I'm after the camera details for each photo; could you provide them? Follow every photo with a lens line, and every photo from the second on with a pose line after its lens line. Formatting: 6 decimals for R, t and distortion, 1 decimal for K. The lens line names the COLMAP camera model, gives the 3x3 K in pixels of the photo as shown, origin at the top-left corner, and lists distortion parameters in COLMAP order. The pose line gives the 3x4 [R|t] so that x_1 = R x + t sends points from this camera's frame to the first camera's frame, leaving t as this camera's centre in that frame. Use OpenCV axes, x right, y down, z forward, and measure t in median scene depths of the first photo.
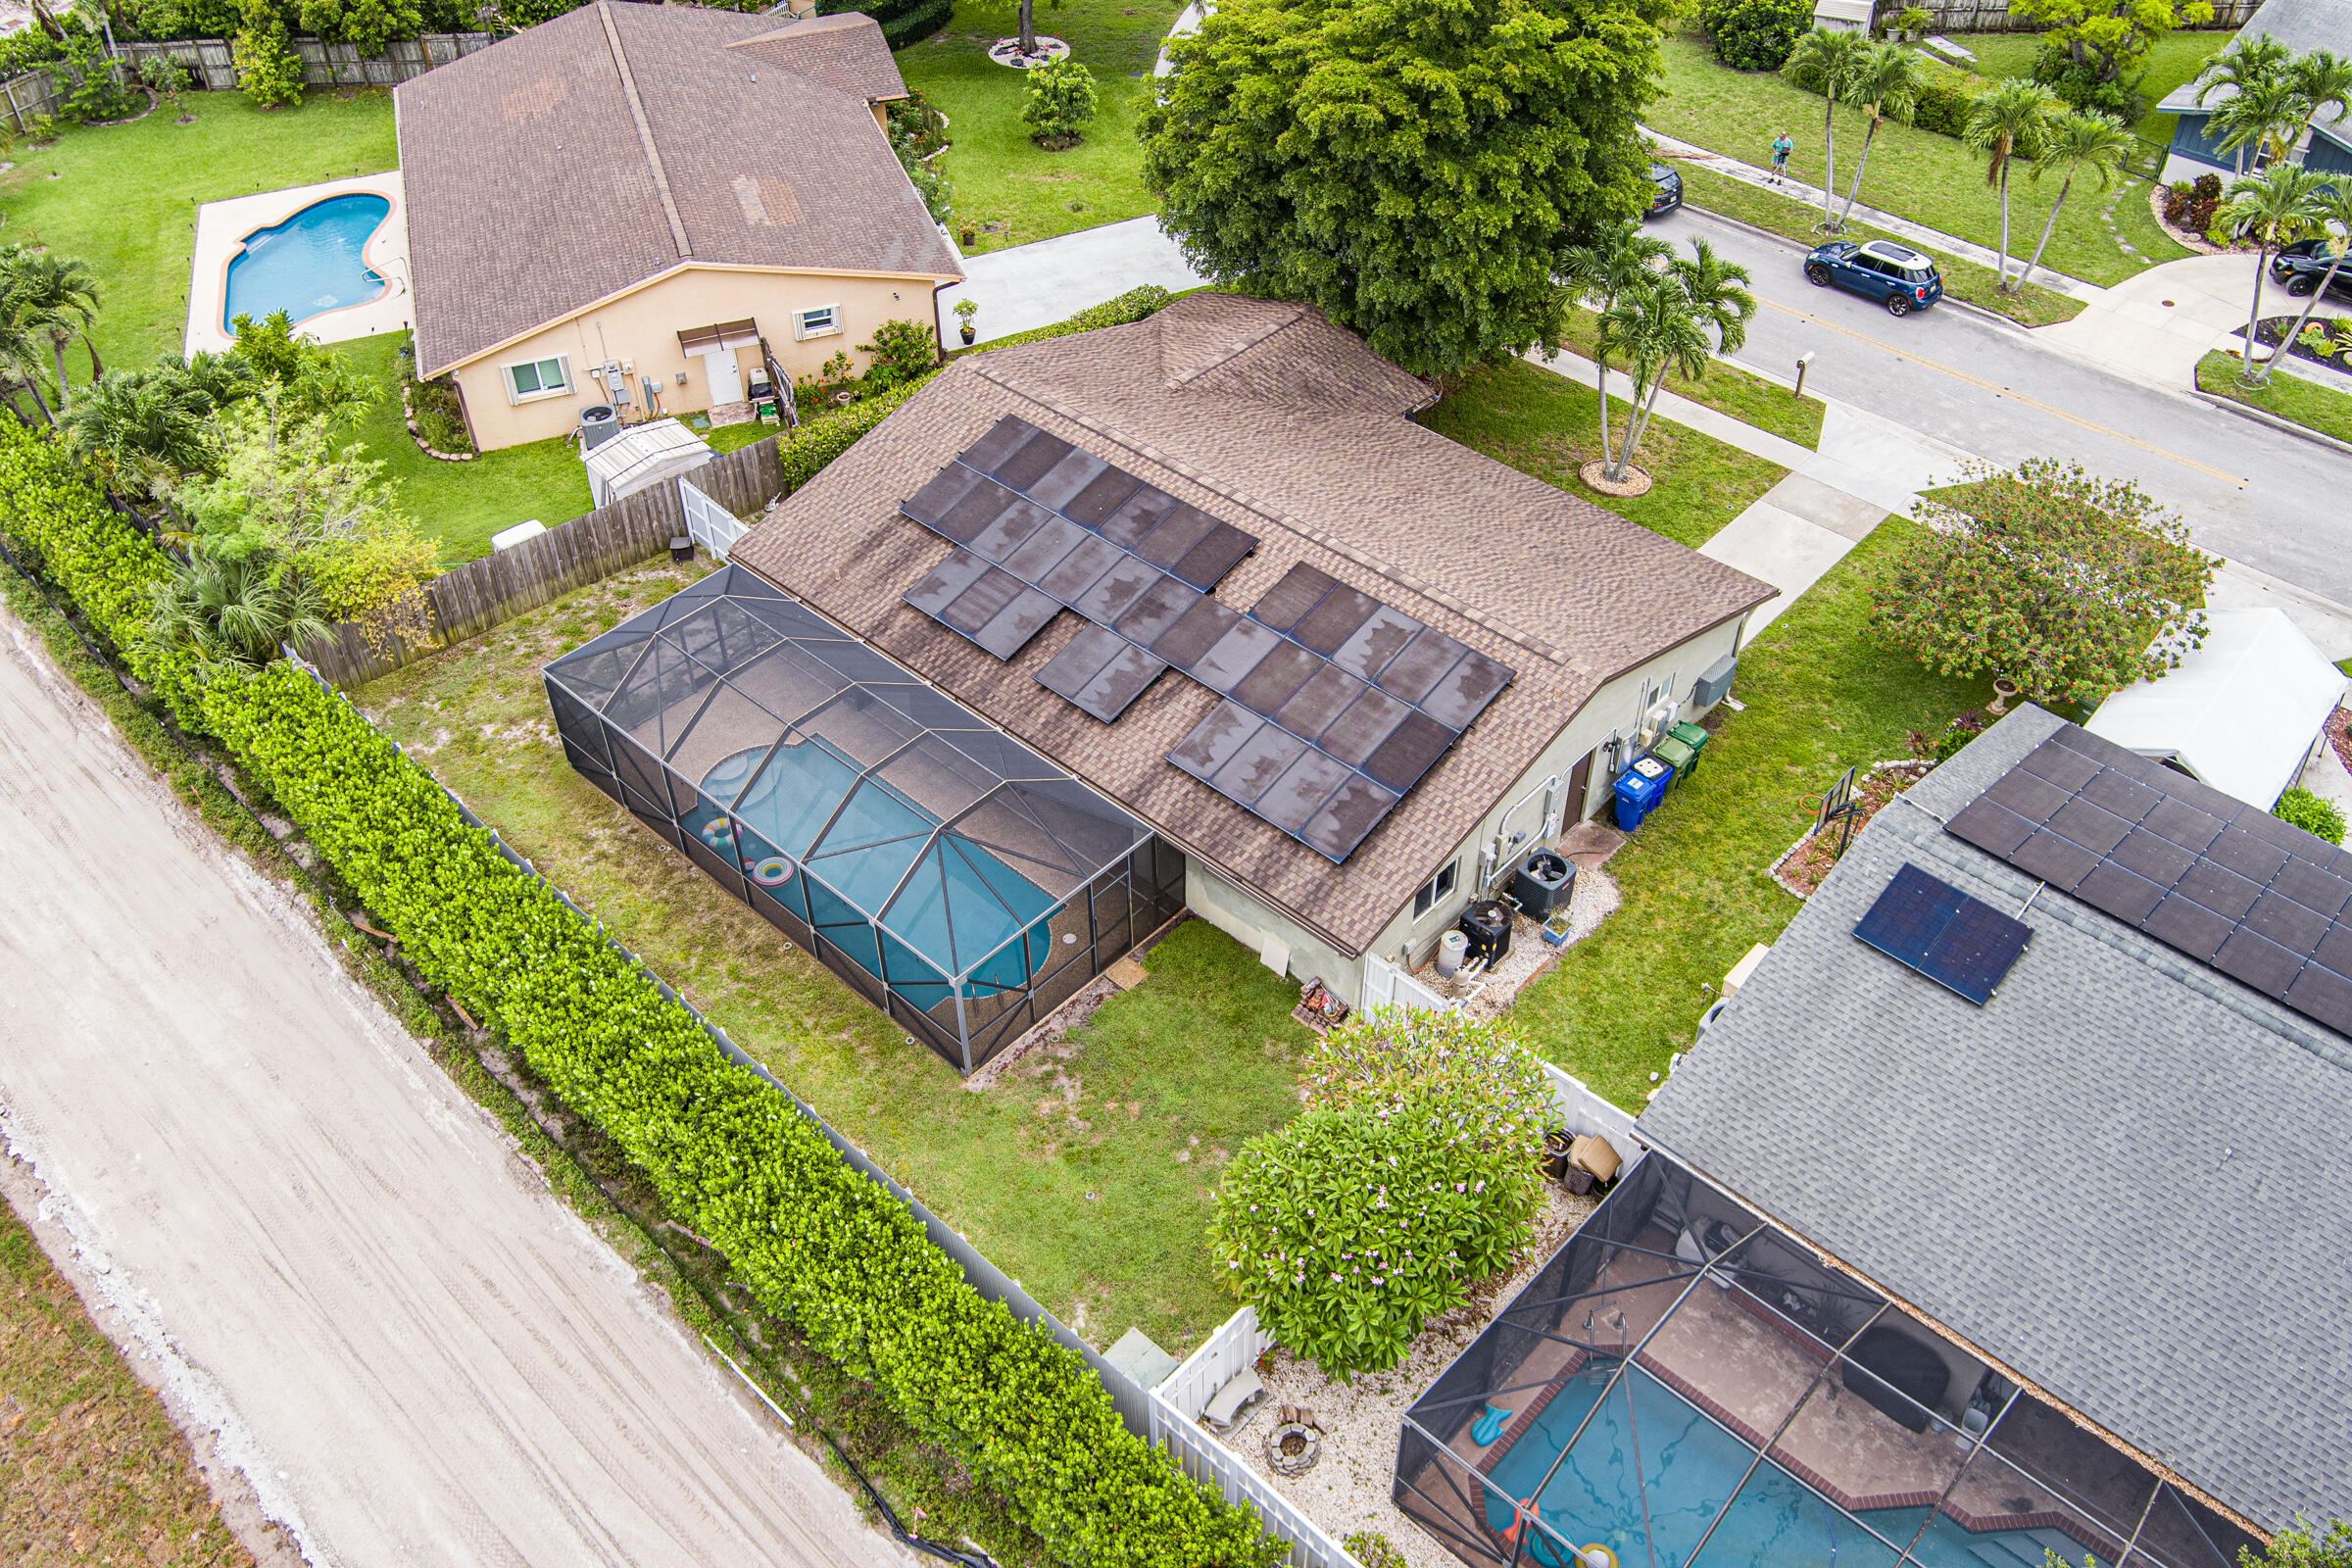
lens RADIAL K [[1903.9, 0, 1180.2], [0, 1903.9, 784.1], [0, 0, 1]] dist [-0.076850, 0.026390]
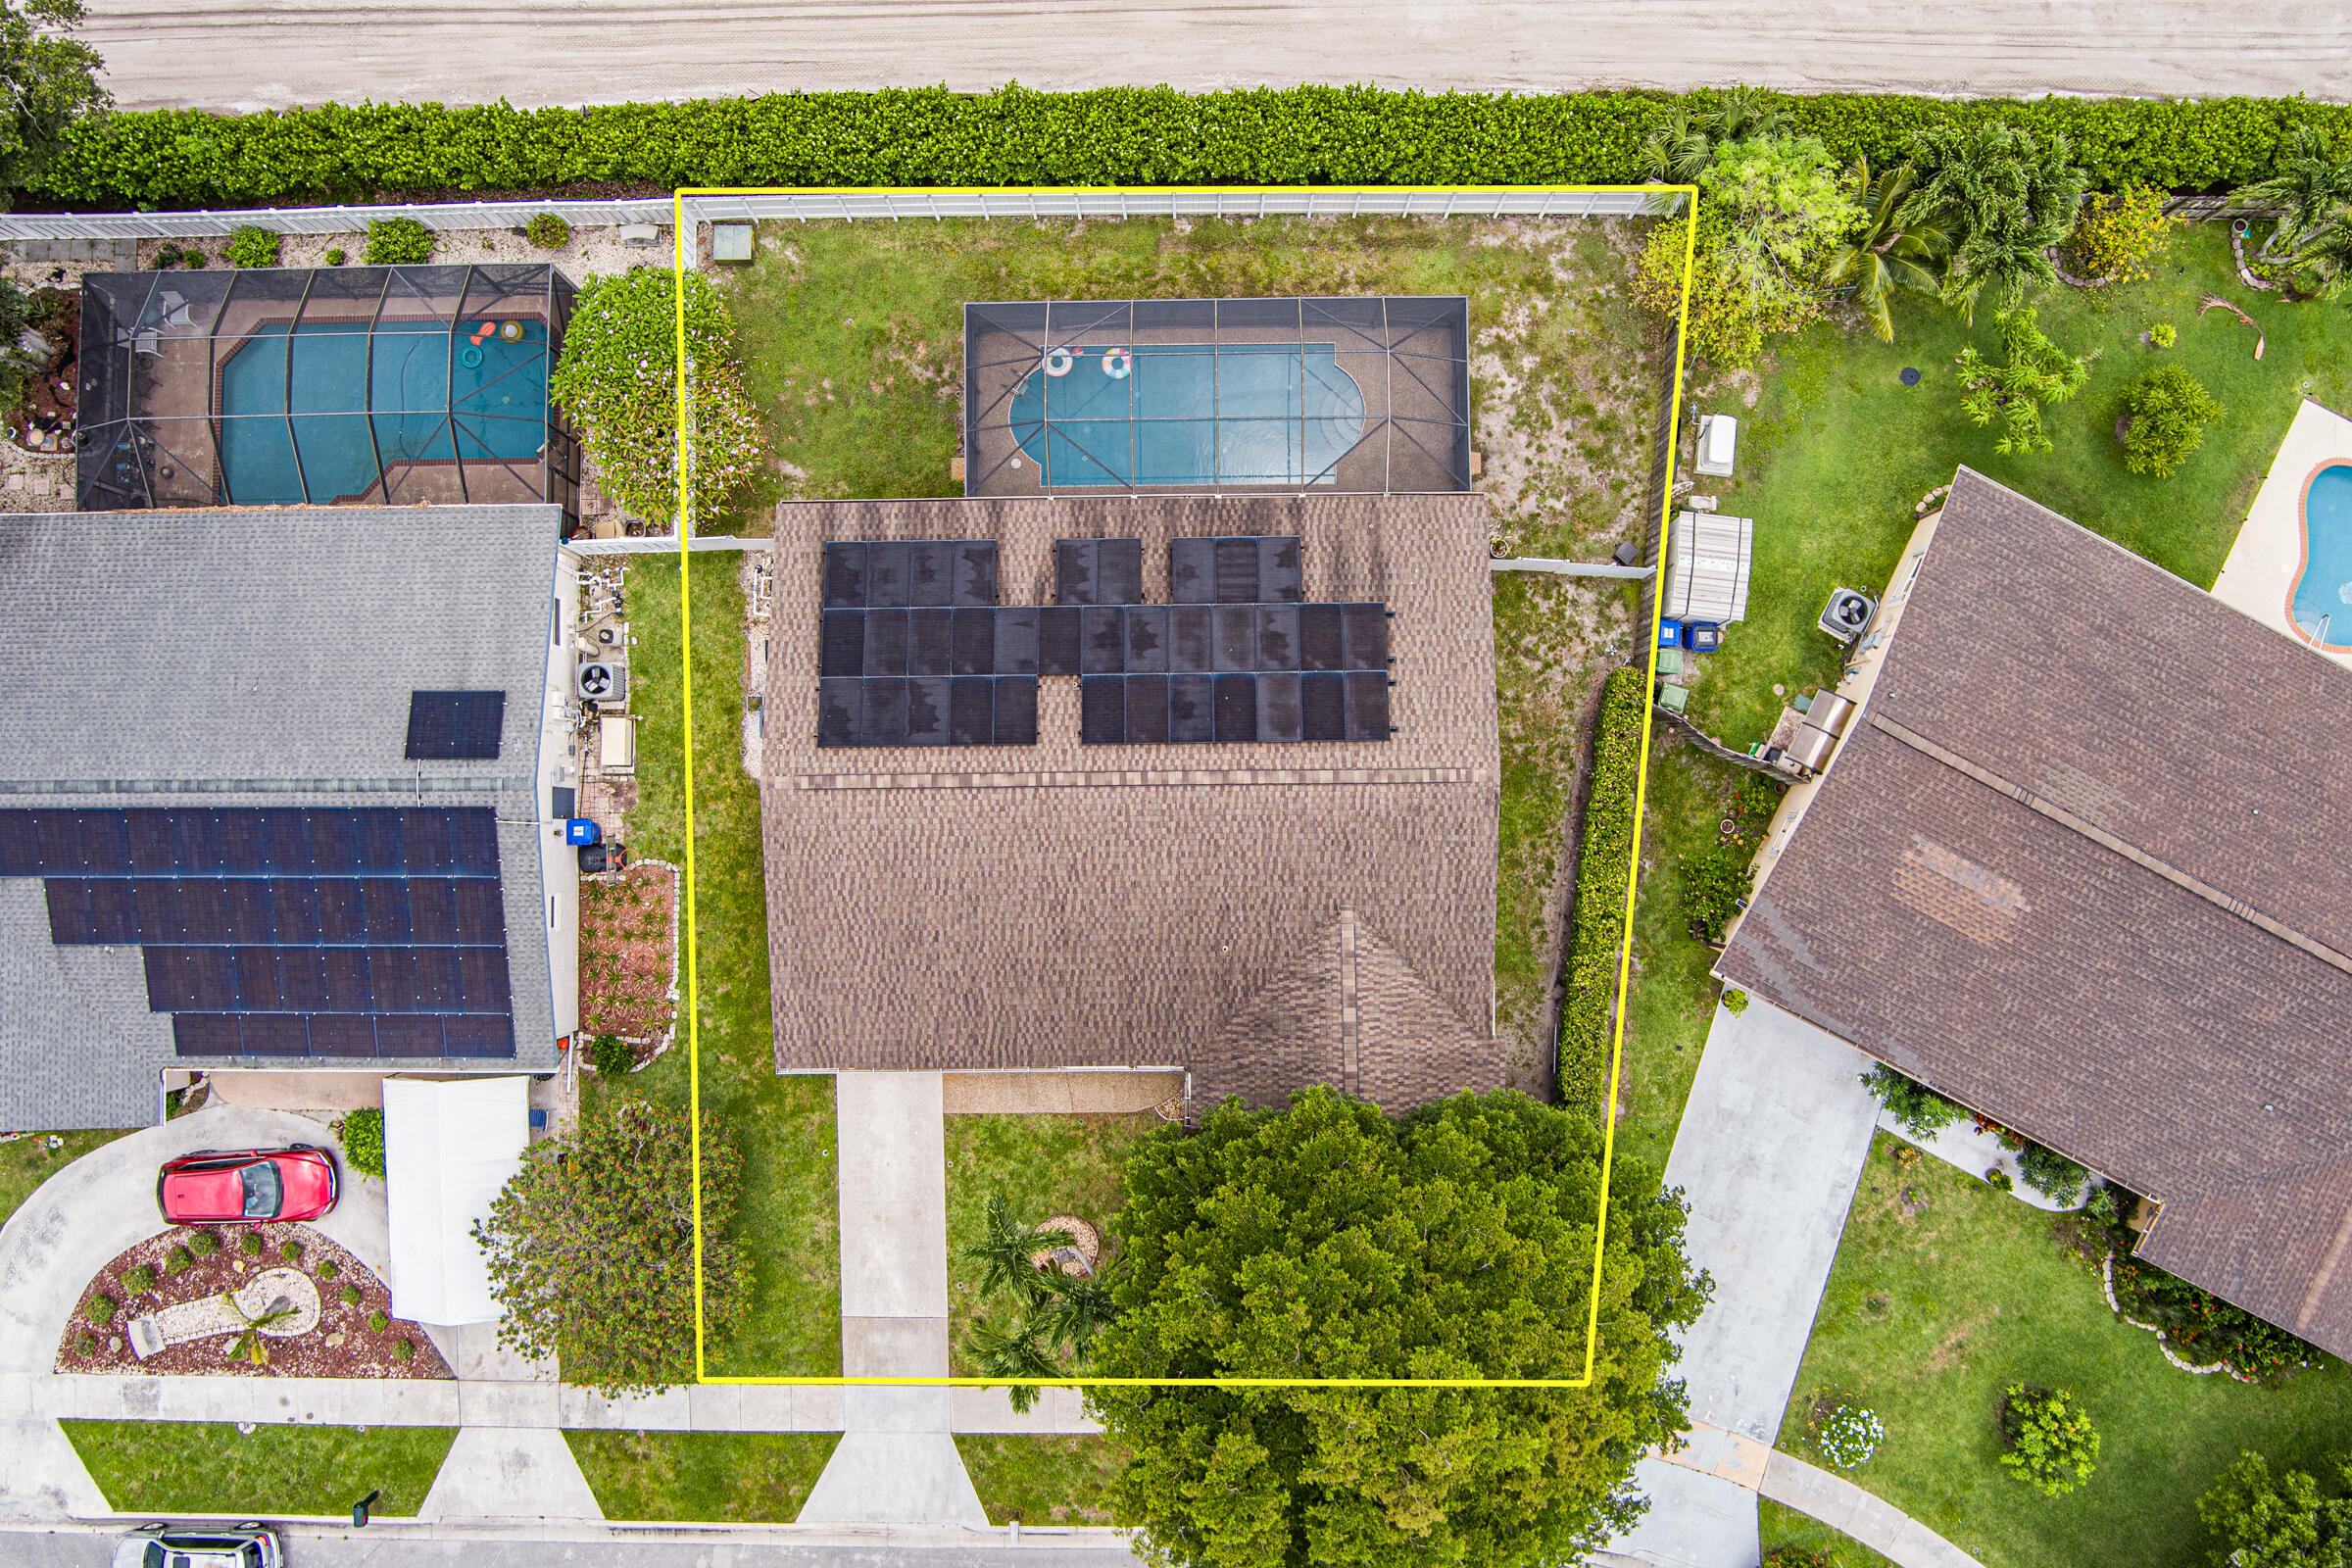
lens RADIAL K [[1903.9, 0, 1173.8], [0, 1903.9, 787.0], [0, 0, 1]] dist [-0.076850, 0.026390]
pose [[-0.726667, 0.686988, -0.001874, 0.020260], [-0.445653, -0.469314, 0.762324, -1.021346], [0.522828, 0.554791, 0.647193, 0.271133]]
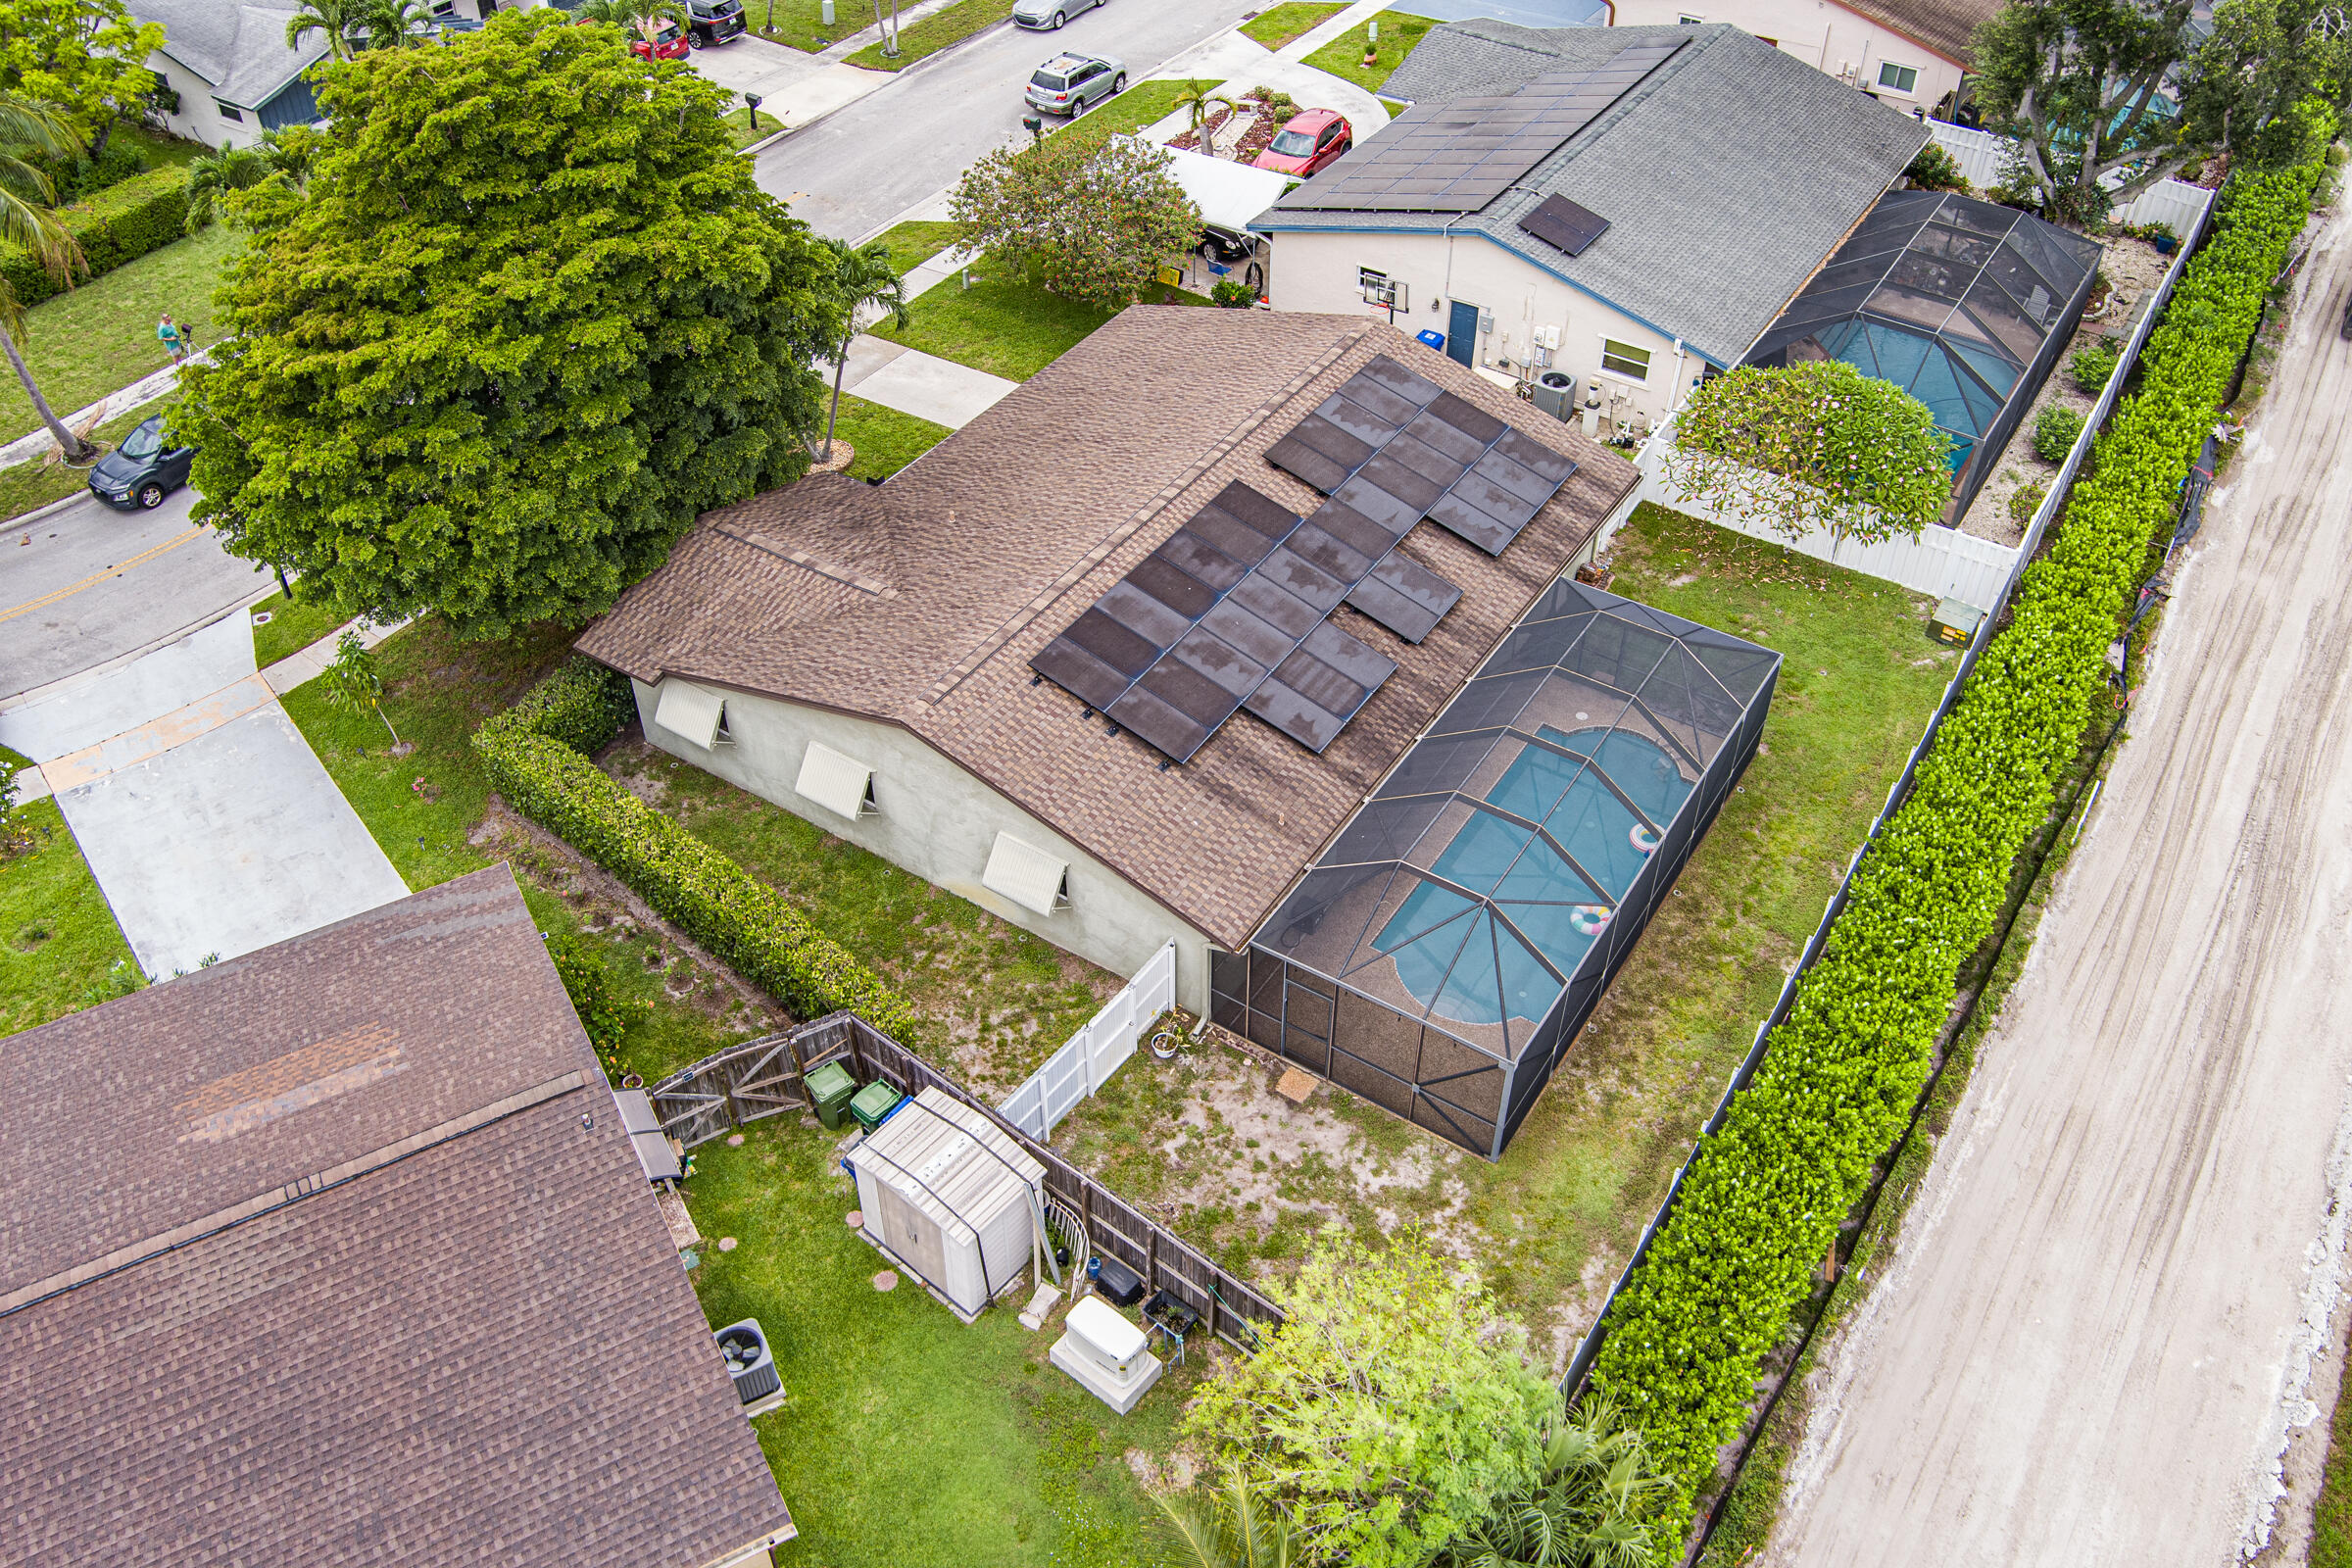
lens RADIAL K [[1903.9, 0, 1180.2], [0, 1903.9, 776.4], [0, 0, 1]] dist [-0.076850, 0.026390]
pose [[-0.171035, -0.650646, 0.739870, -0.788748], [0.664560, 0.478214, 0.574170, -0.637393], [-0.727398, 0.589891, 0.350602, 0.724737]]
